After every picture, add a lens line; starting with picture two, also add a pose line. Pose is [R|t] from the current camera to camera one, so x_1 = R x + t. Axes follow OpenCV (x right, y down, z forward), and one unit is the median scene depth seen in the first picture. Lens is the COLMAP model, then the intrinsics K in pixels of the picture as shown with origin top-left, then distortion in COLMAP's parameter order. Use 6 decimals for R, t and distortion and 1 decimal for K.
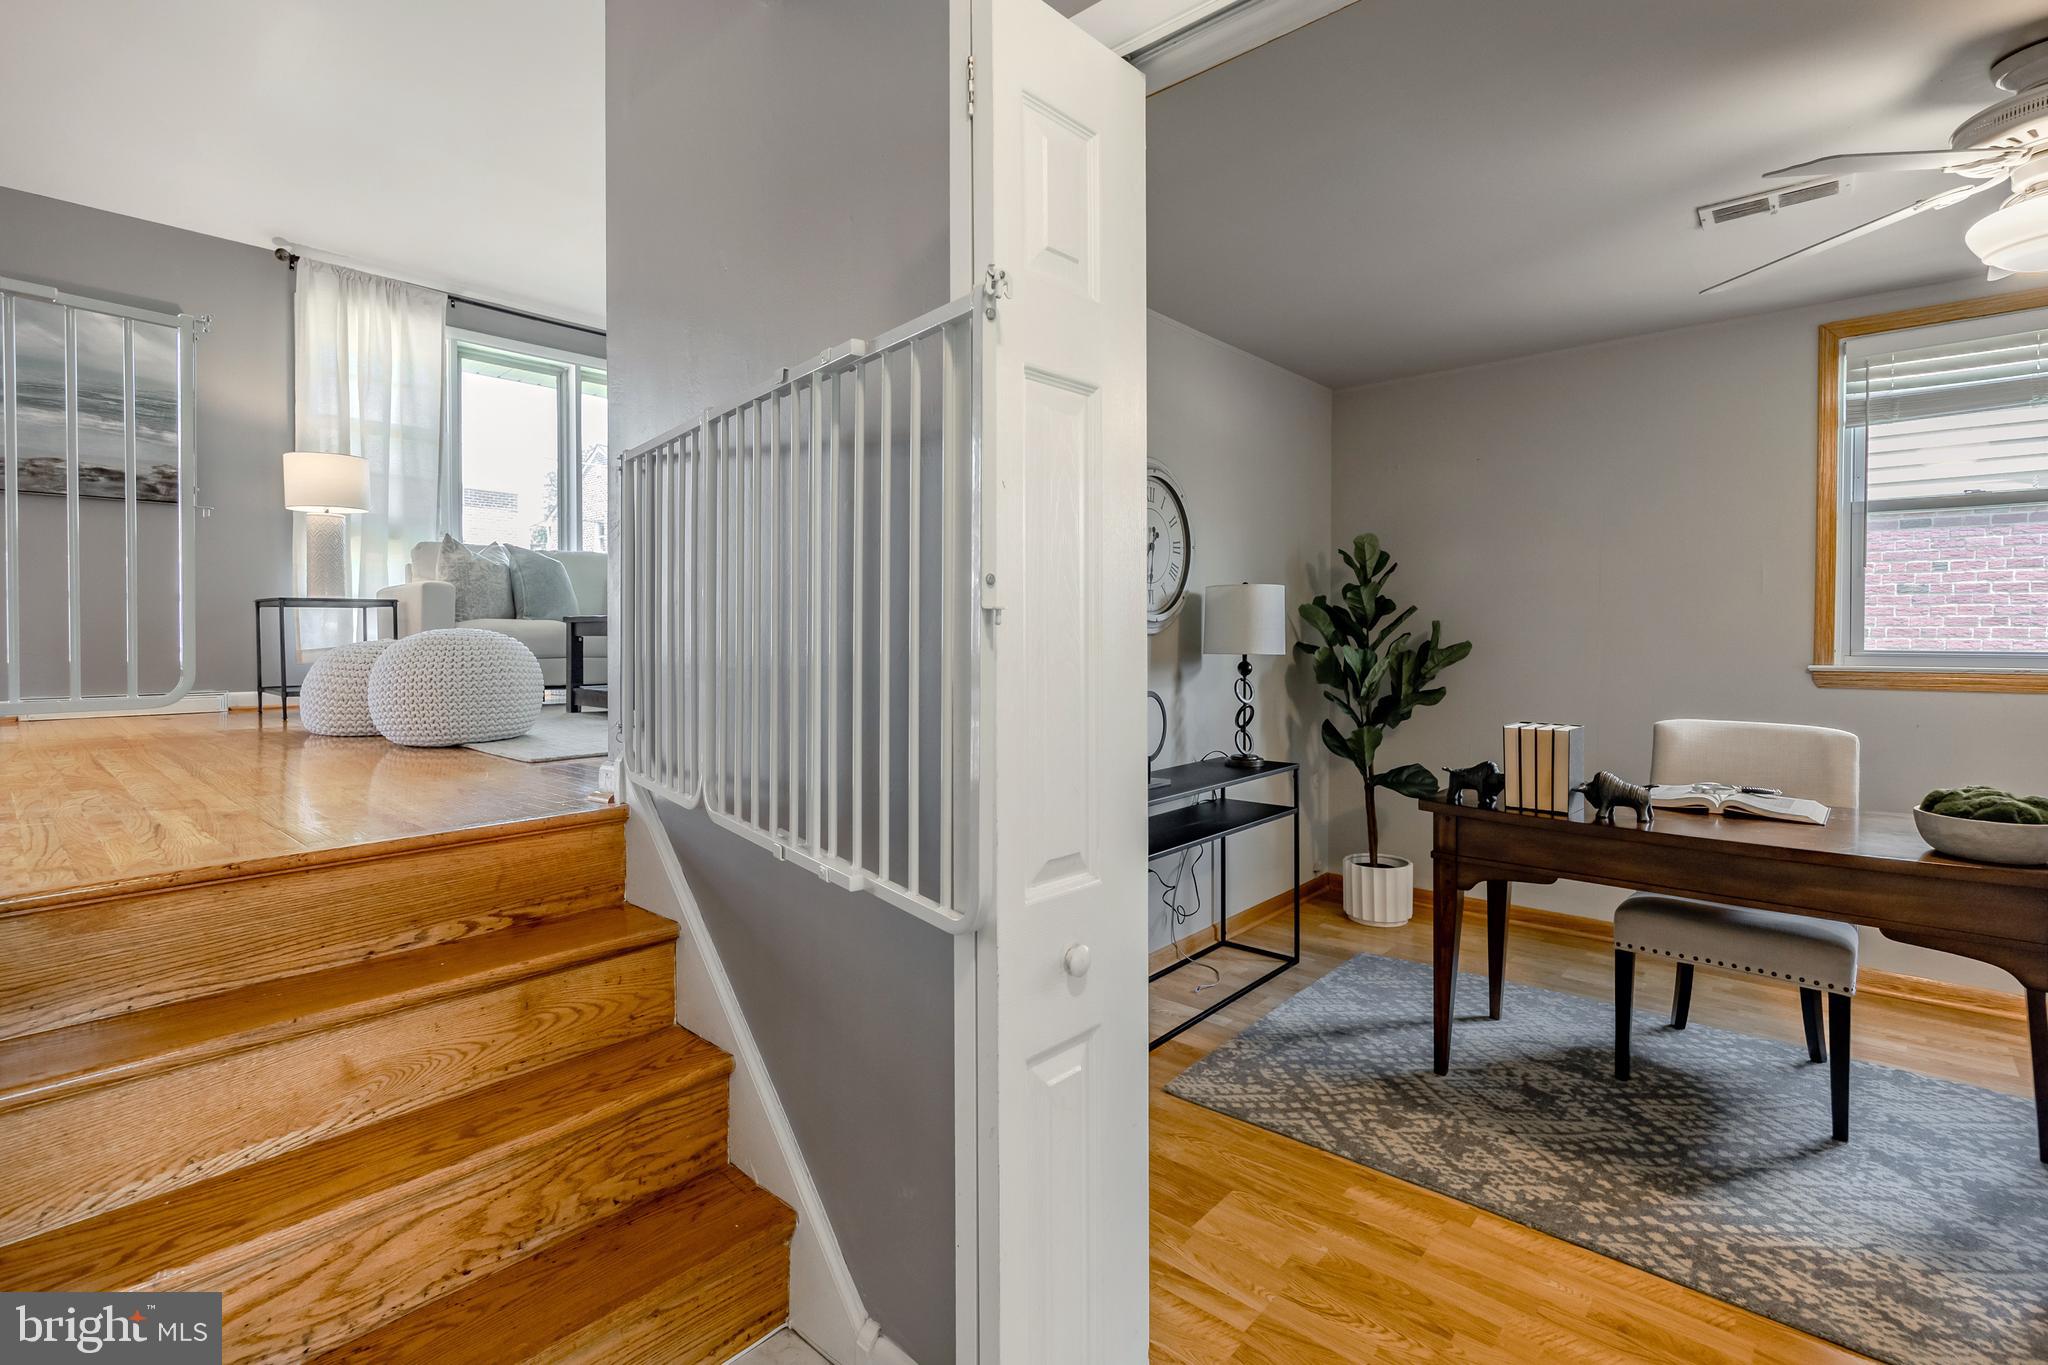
lens RADIAL K [[958.0, 0, 1021.8], [0, 958.0, 624.7], [0, 0, 1]] dist [-0.002978, -0.000536]
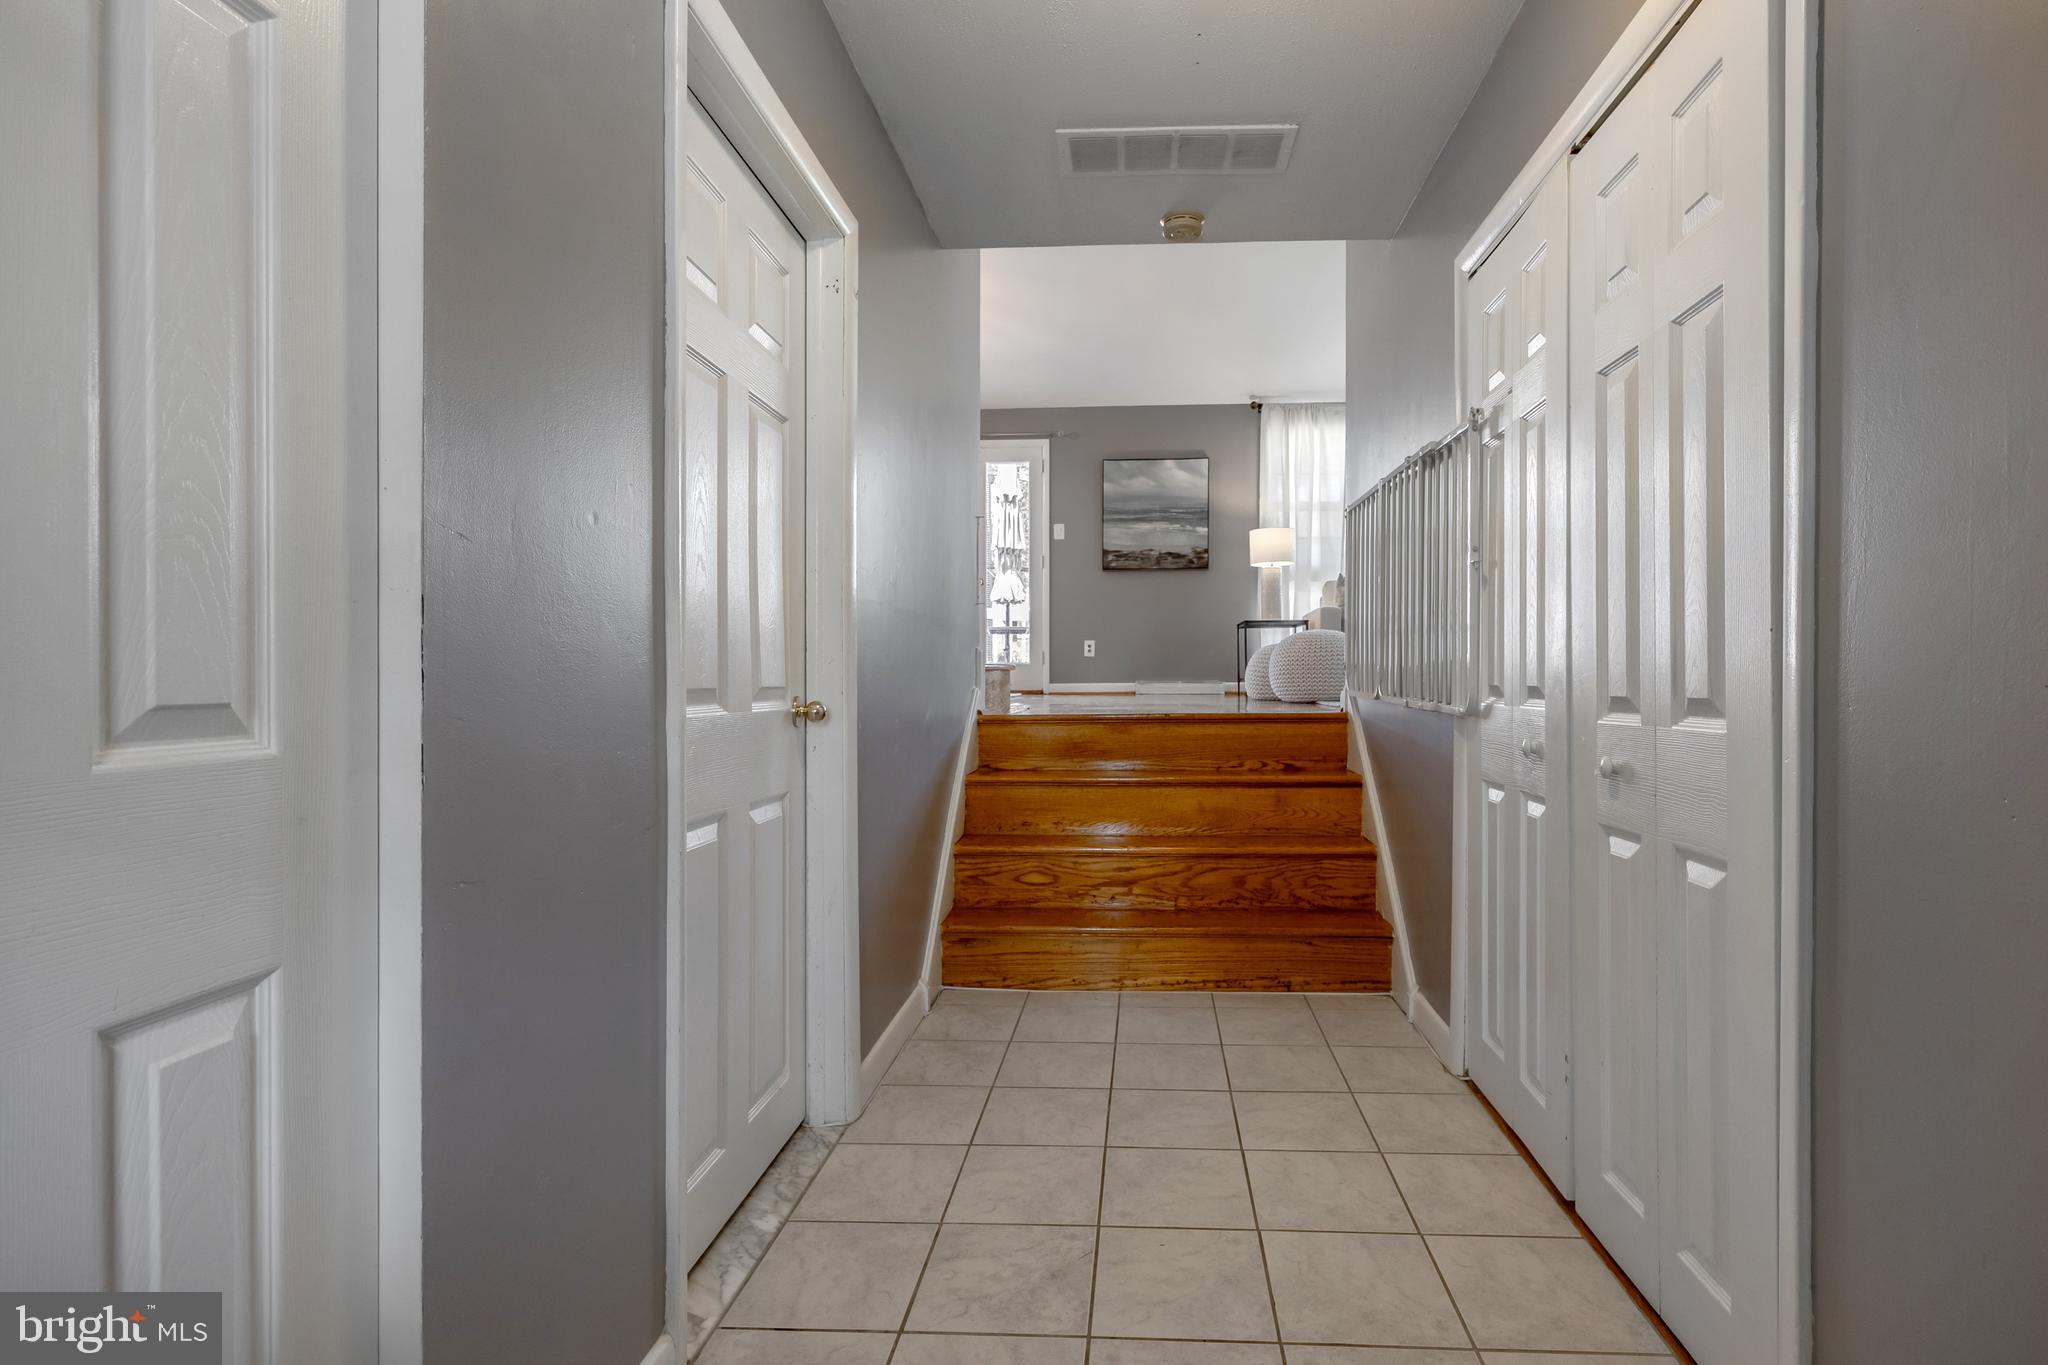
lens RADIAL K [[969.7, 0, 998.5], [0, 969.7, 684.5], [0, 0, 1]] dist [-0.015335, 0.000028]
pose [[0.545605, 0.008795, -0.837996, 0.803908], [-0.001443, 0.999953, 0.009555, 0.141028], [0.838041, -0.004004, 0.545592, -0.540327]]
